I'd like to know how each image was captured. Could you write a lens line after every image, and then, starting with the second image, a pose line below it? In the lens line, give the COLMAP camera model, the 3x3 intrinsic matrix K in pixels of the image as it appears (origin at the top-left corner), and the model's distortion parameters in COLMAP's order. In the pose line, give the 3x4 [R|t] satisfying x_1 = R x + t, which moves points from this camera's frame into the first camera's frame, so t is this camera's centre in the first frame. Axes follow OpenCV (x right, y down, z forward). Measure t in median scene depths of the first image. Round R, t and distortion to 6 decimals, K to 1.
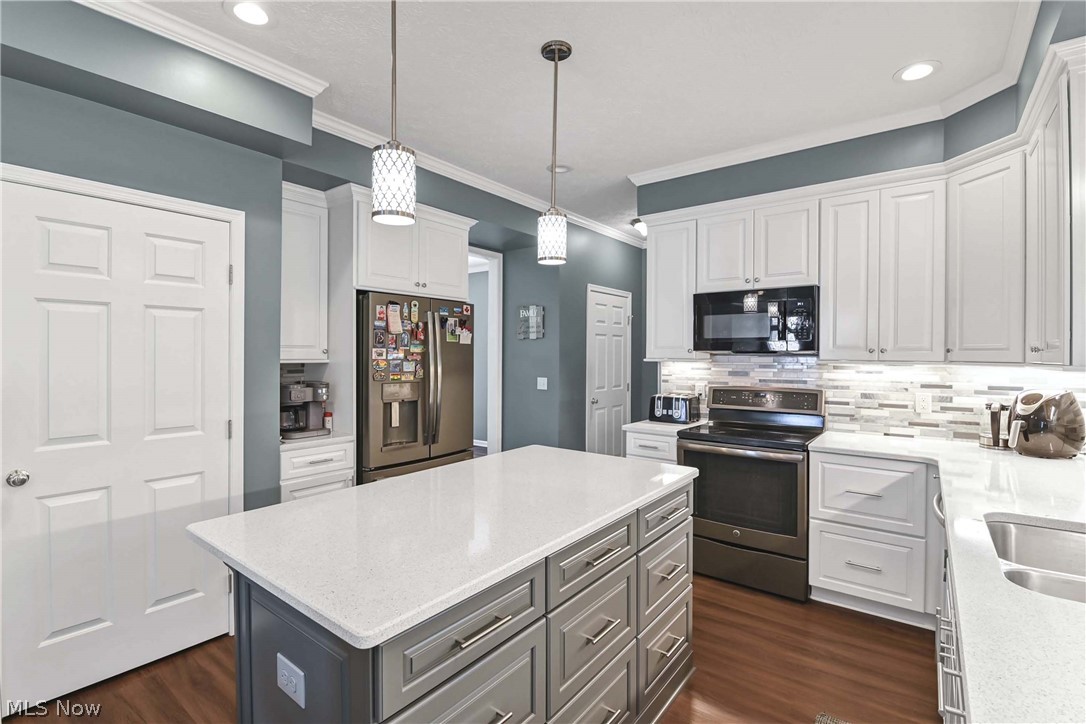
lens RADIAL K [[487.3, 0, 543.0], [0, 487.3, 356.7], [0, 0, 1]] dist [-0.010074, -0.001990]
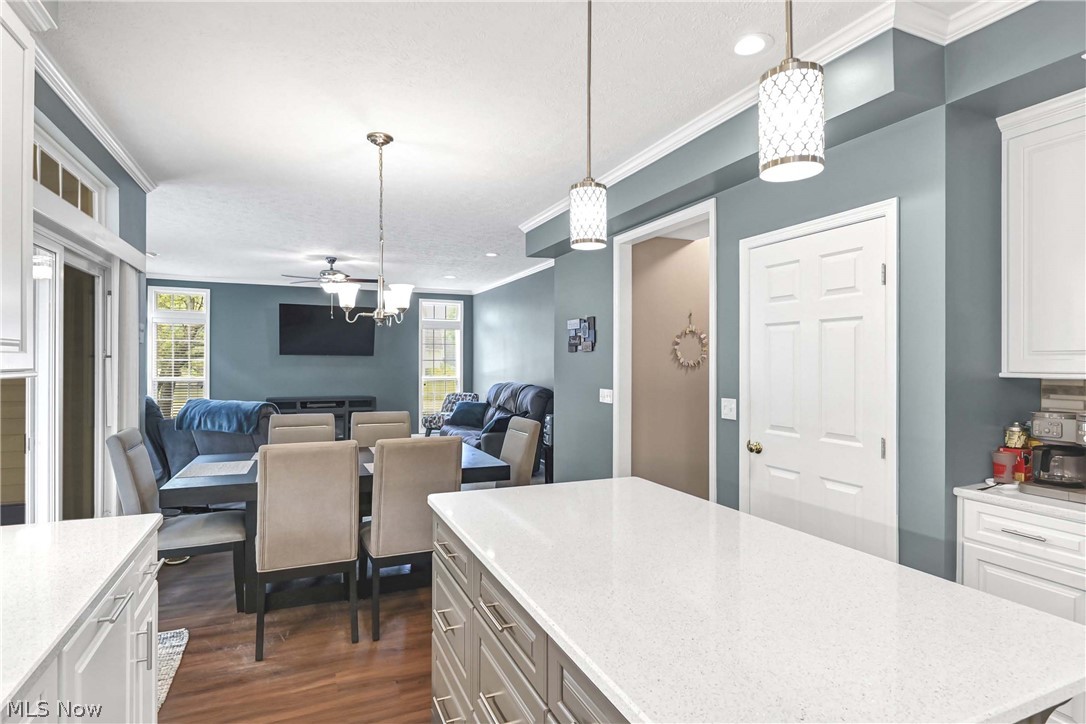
lens RADIAL K [[566.7, 0, 538.9], [0, 566.7, 363.2], [0, 0, 1]] dist [-0.002616, -0.006790]
pose [[-0.484245, -0.008989, -0.874886, 0.636225], [-0.014647, 0.999890, -0.002167, 0.005840], [0.874810, 0.011765, -0.484323, 1.057552]]
